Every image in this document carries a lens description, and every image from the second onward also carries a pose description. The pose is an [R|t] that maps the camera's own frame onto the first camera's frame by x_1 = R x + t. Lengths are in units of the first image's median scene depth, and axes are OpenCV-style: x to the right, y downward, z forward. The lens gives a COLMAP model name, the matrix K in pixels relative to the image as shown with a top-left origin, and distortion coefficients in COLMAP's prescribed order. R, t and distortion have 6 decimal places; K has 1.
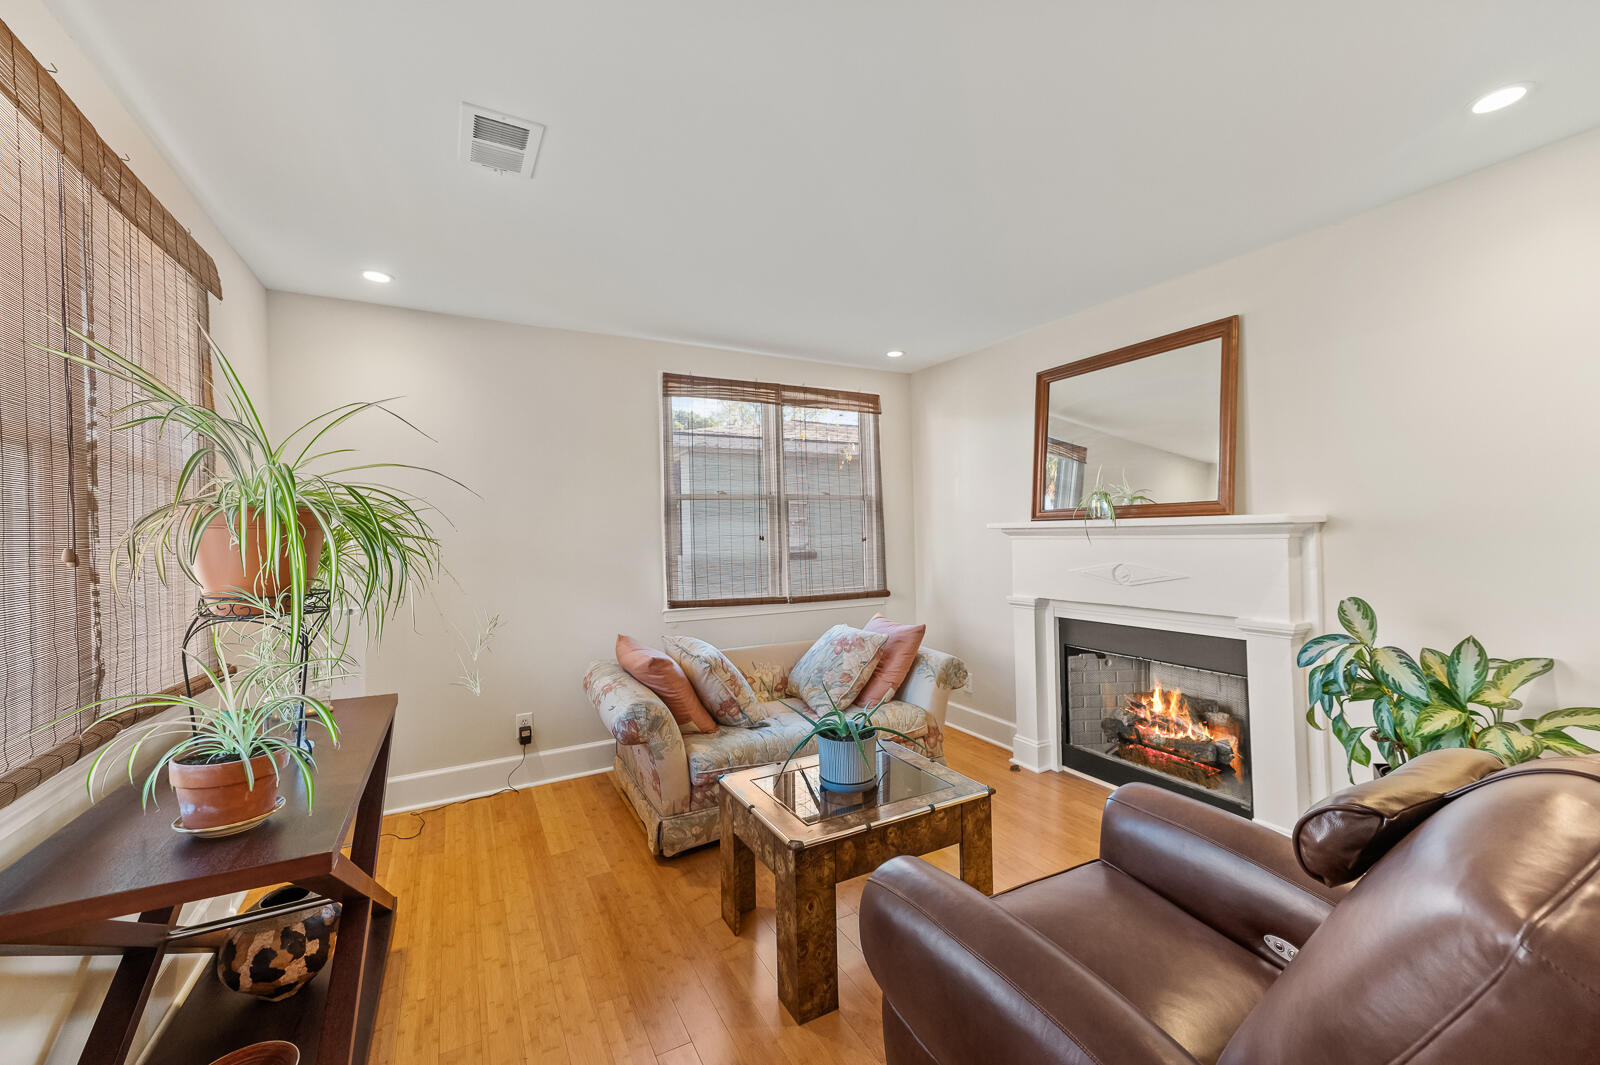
lens RADIAL K [[642.6, 0, 788.6], [0, 642.6, 529.9], [0, 0, 1]] dist [0.015428, 0.000770]
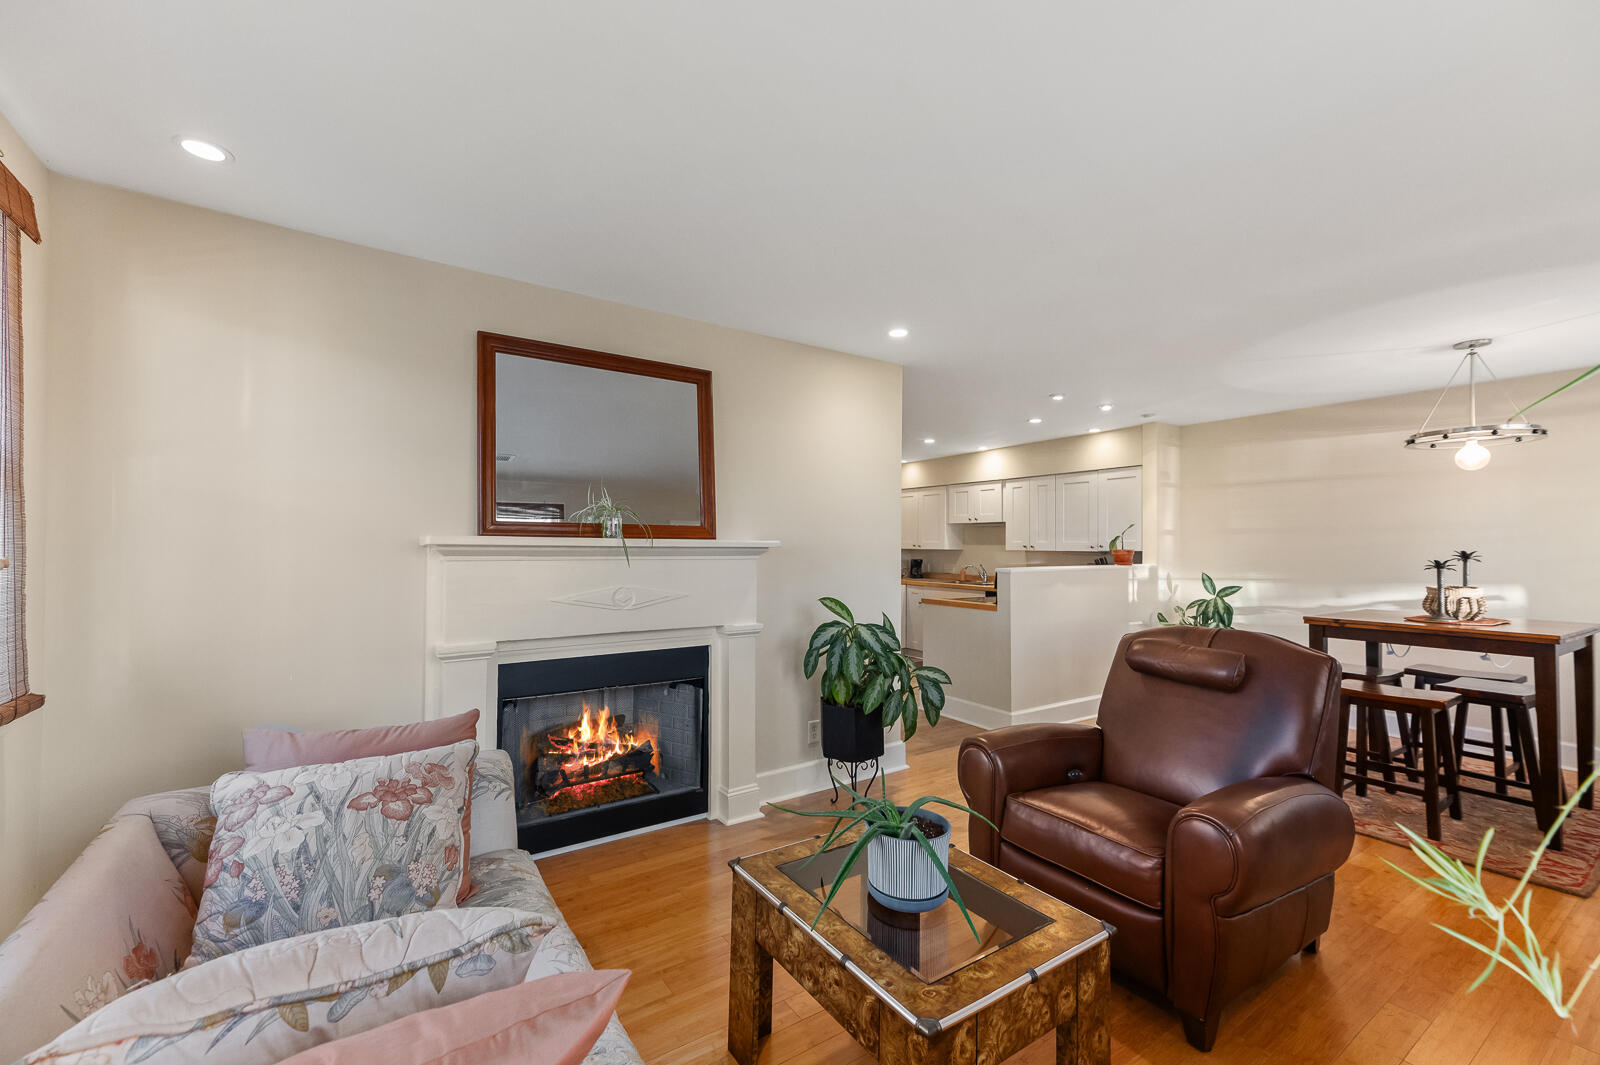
lens RADIAL K [[642.6, 0, 793.0], [0, 642.6, 546.5], [0, 0, 1]] dist [0.015428, 0.000770]
pose [[-0.111792, 0.019369, 0.993543, -0.439077], [-0.013005, 0.999696, -0.020953, 0.010987], [-0.993647, -0.015263, -0.111506, 0.863689]]
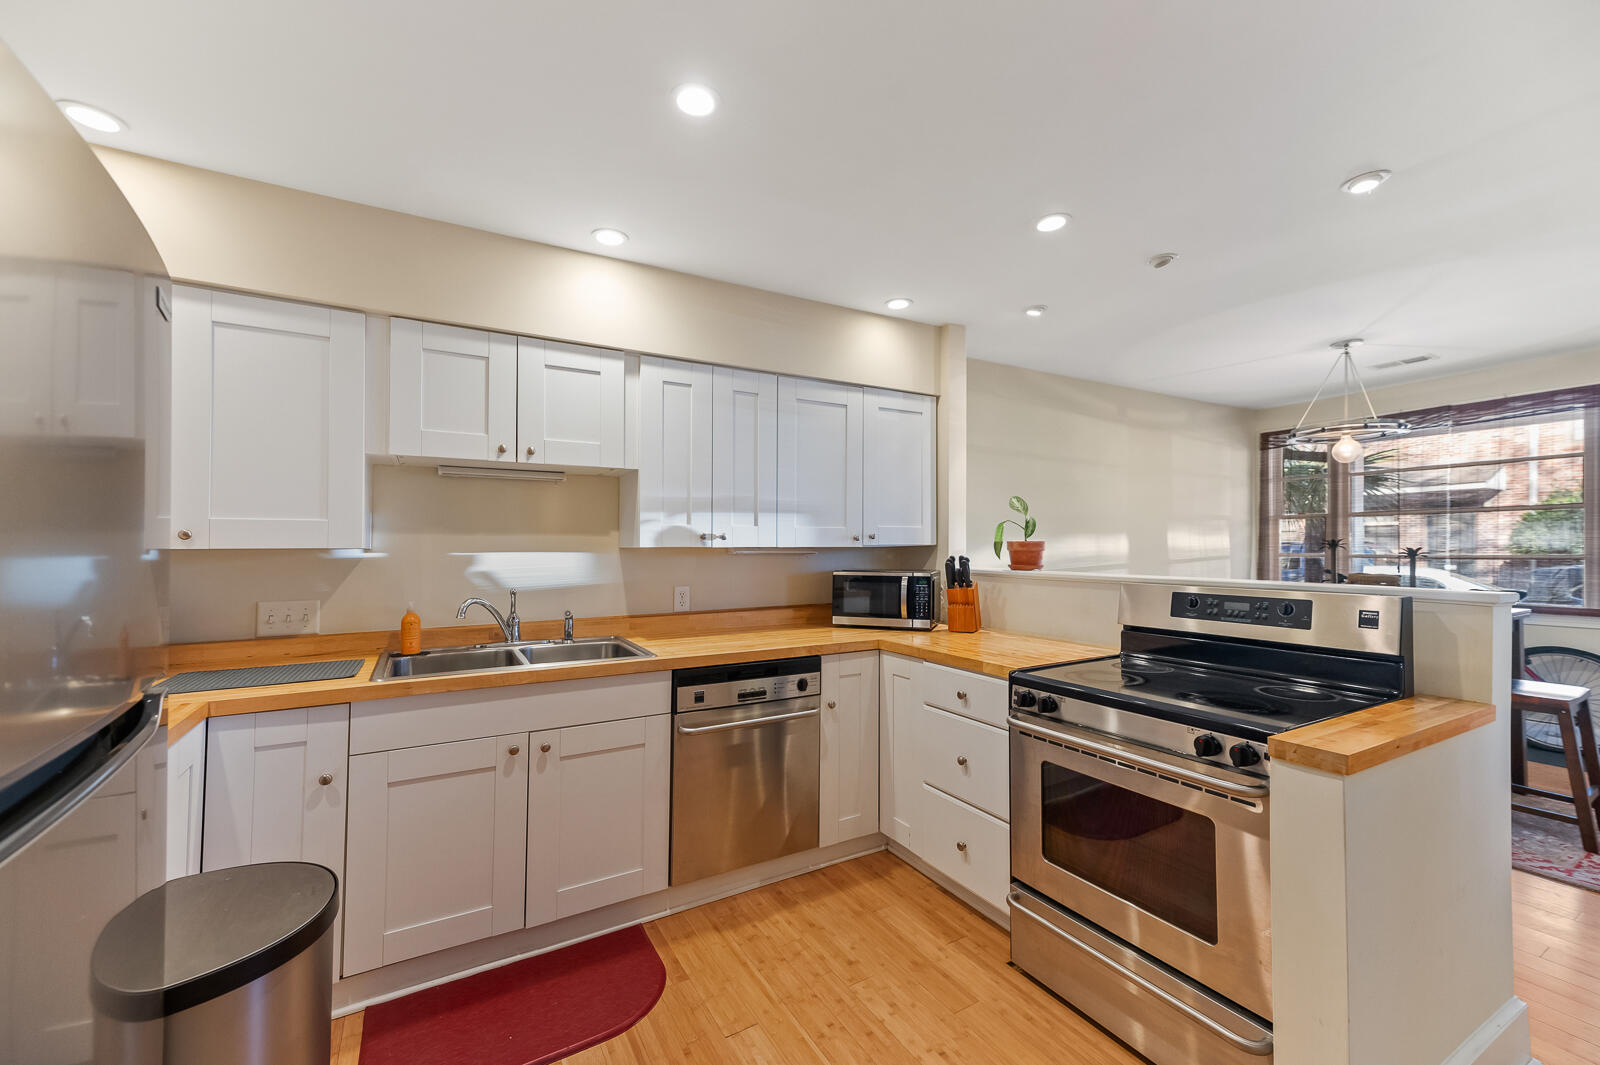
lens RADIAL K [[642.6, 0, 805.1], [0, 642.6, 534.6], [0, 0, 1]] dist [0.015428, 0.000770]
pose [[-0.997750, 0.016747, -0.064917, 1.643483], [0.017614, 0.999763, -0.012807, -0.038027], [0.064687, -0.013921, -0.997809, 0.697509]]
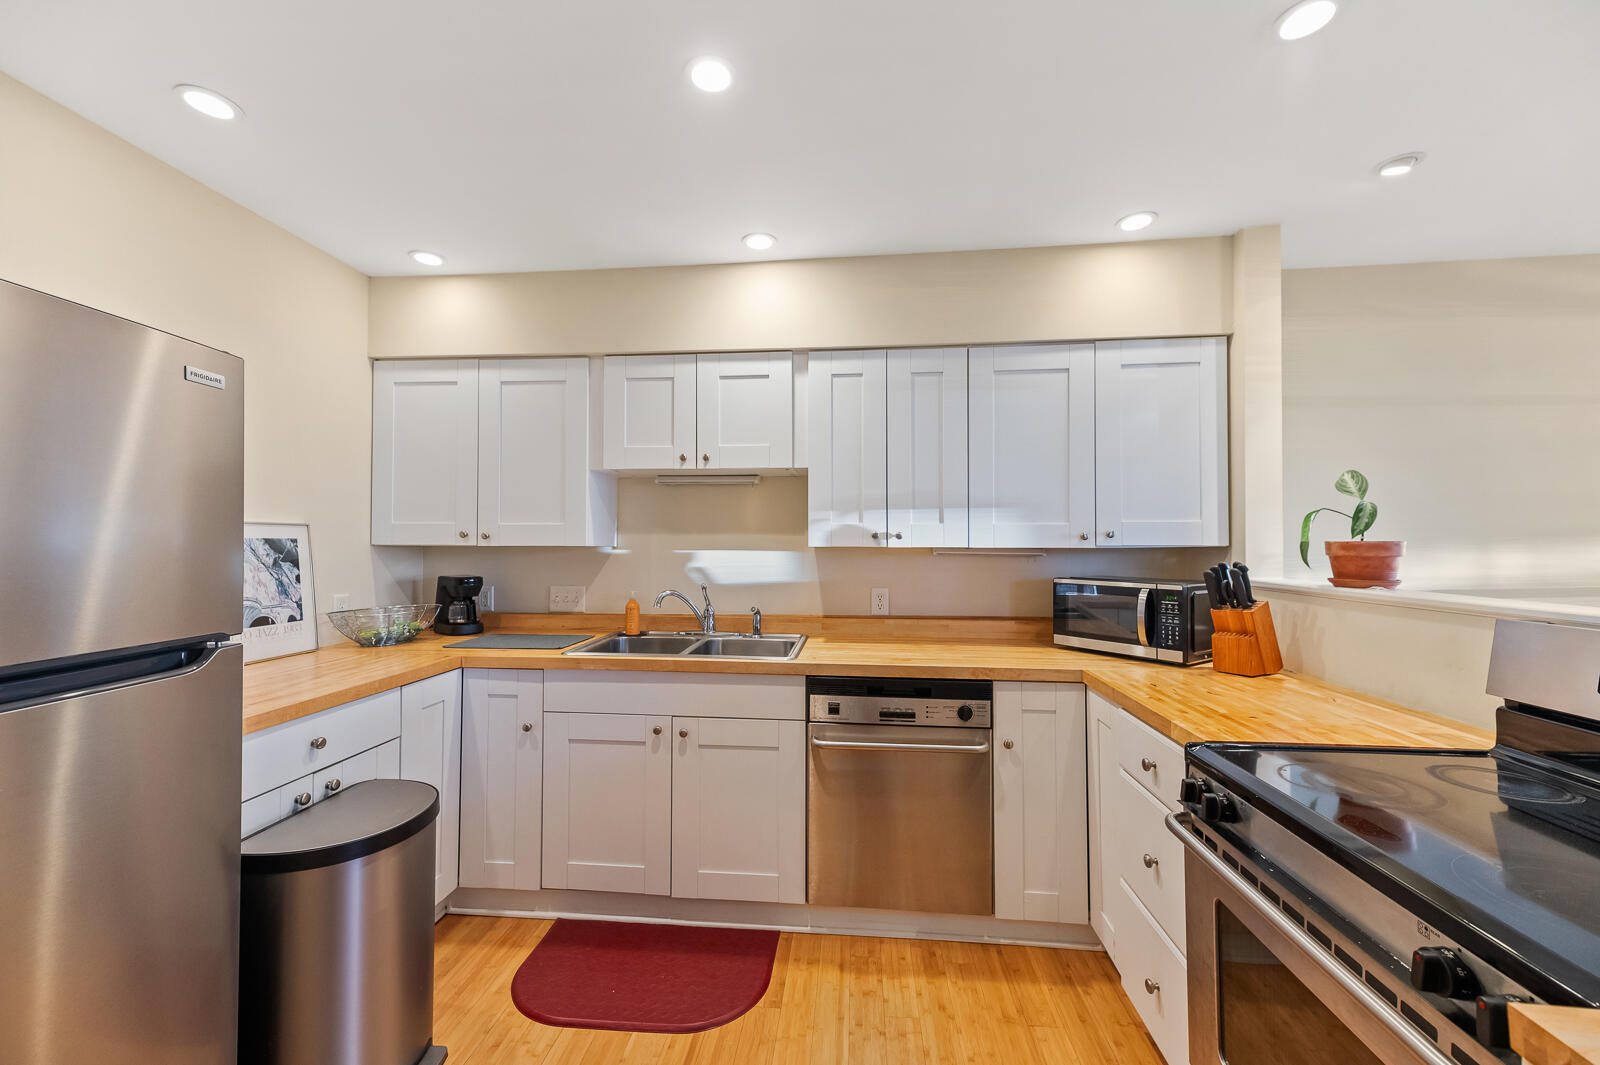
lens RADIAL K [[642.6, 0, 800.9], [0, 642.6, 528.7], [0, 0, 1]] dist [0.015428, 0.000770]
pose [[-0.848967, 0.026322, 0.527790, 1.371849], [0.012935, 0.999495, -0.029040, -0.035279], [-0.528288, -0.017828, -0.848878, 0.548611]]
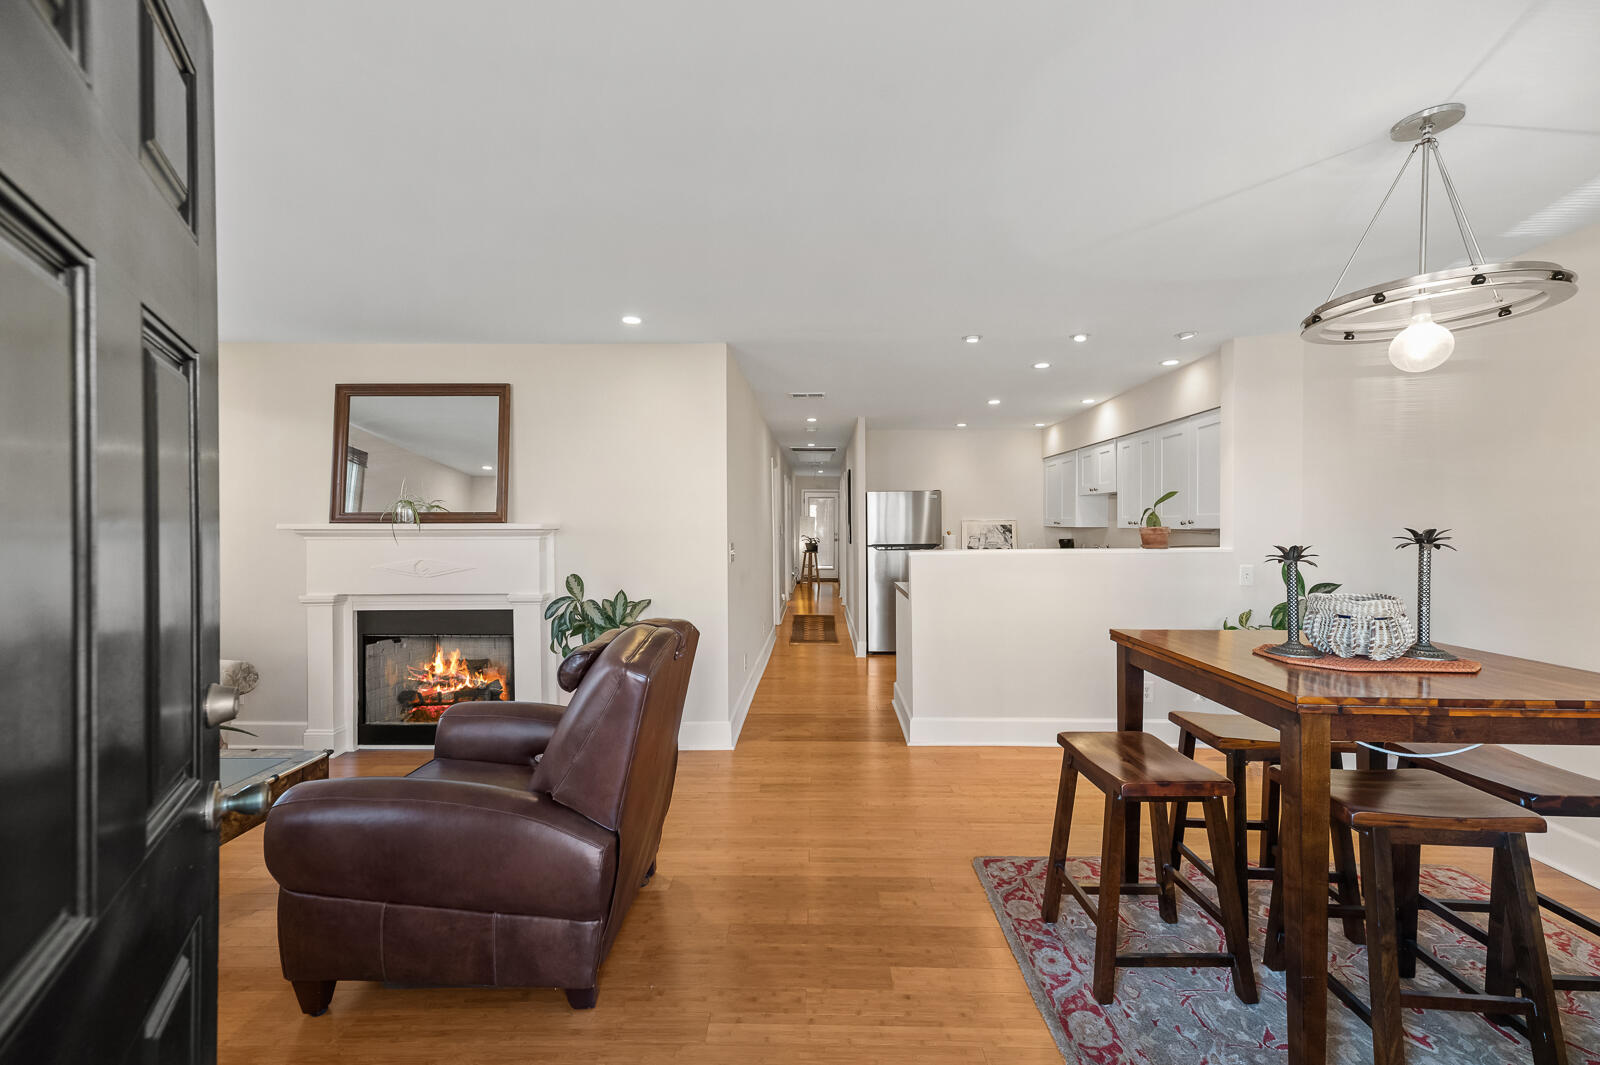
lens RADIAL K [[588.1, 0, 795.7], [0, 588.1, 536.8], [0, 0, 1]] dist [0.022822, 0.000064]
pose [[0.468444, 0.002157, 0.883491, -0.154591], [-0.012028, 0.999920, 0.003936, -0.004256], [-0.883412, -0.012470, 0.468432, -0.162909]]
